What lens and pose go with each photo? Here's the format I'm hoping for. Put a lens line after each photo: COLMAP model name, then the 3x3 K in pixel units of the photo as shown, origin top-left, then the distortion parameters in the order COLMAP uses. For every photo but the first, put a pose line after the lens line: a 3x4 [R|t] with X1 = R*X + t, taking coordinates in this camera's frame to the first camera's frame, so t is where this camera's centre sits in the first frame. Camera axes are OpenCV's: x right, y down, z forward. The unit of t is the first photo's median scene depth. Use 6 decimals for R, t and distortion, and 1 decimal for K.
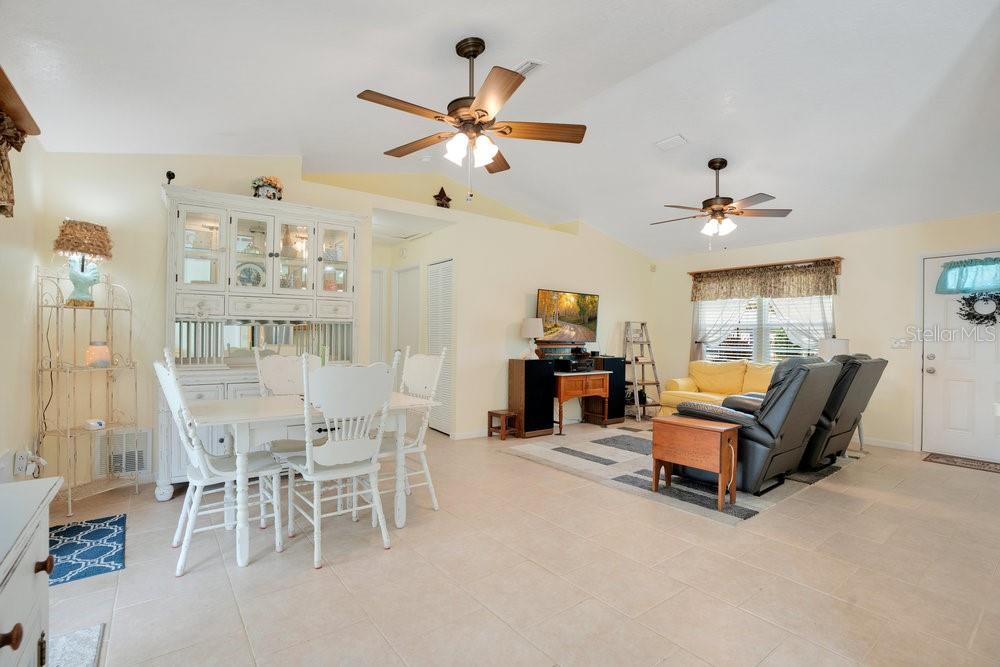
lens RADIAL K [[473.3, 0, 492.0], [0, 473.3, 339.8], [0, 0, 1]] dist [-0.037463, 0.012744]
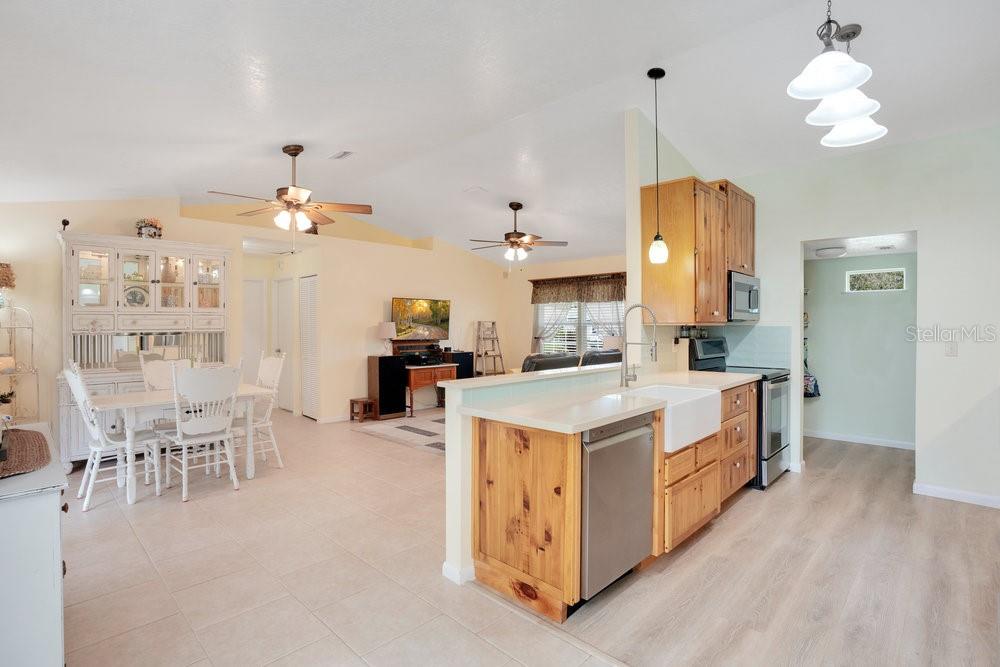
lens RADIAL K [[473.3, 0, 475.6], [0, 473.3, 330.6], [0, 0, 1]] dist [-0.037463, 0.012744]
pose [[0.989085, -0.017093, 0.146354, 0.204924], [0.017384, 0.999849, -0.000710, -0.029883], [-0.146320, 0.003246, 0.989232, -0.373831]]
